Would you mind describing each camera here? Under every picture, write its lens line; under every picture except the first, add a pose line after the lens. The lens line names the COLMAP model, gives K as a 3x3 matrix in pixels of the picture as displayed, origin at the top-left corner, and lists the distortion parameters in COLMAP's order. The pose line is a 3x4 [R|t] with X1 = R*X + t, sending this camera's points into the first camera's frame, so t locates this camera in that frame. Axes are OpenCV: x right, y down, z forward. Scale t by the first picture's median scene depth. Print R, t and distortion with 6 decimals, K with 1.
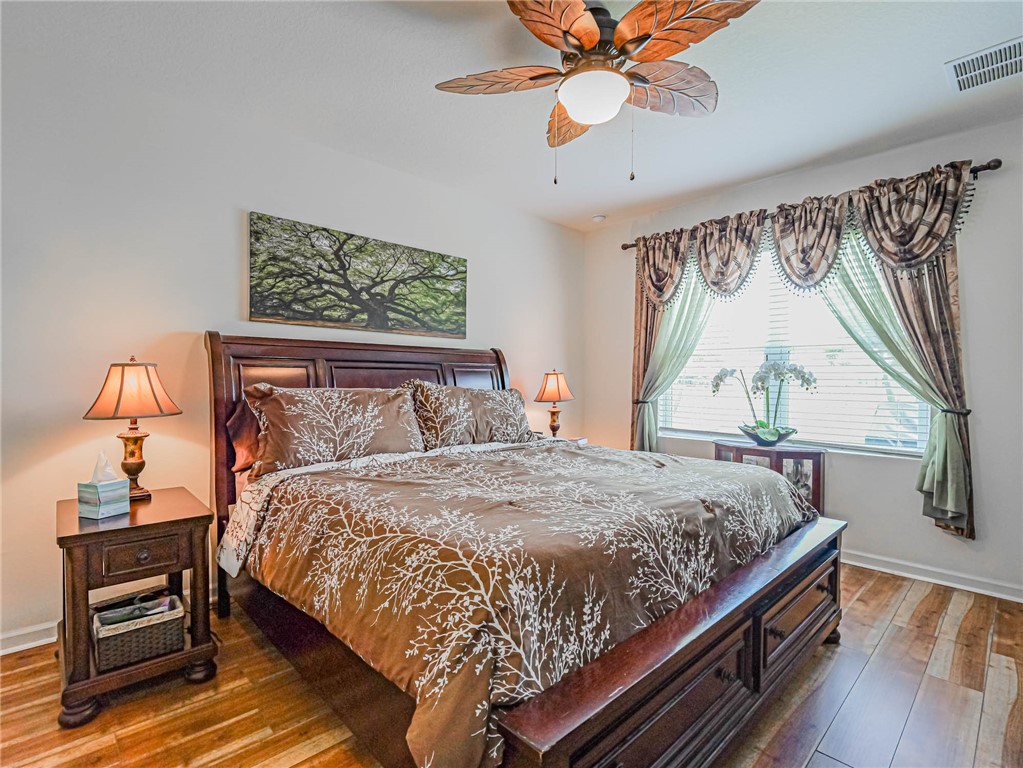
lens RADIAL K [[491.3, 0, 515.8], [0, 491.3, 376.6], [0, 0, 1]] dist [-0.001279, -0.007200]
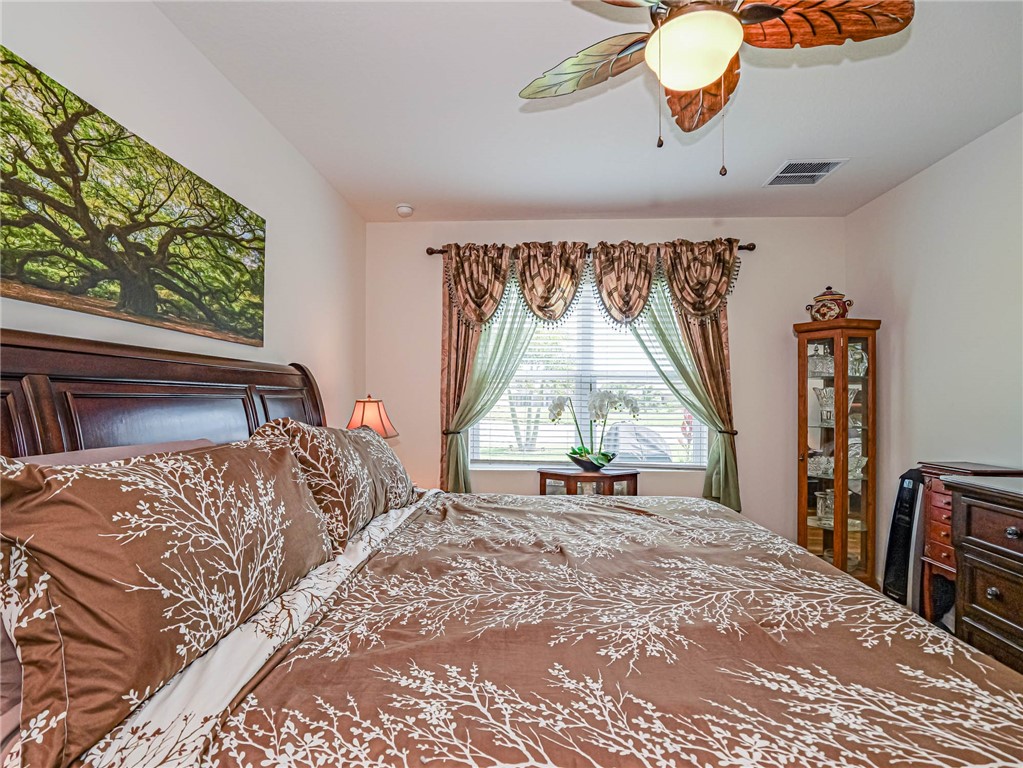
lens RADIAL K [[489.0, 0, 511.0], [0, 489.0, 392.9], [0, 0, 1]] dist [0.001714, -0.007494]
pose [[0.731675, 0.007340, 0.681614, -0.329453], [-0.004622, 0.999972, -0.005807, -0.017856], [-0.681638, 0.001098, 0.731689, 0.367500]]
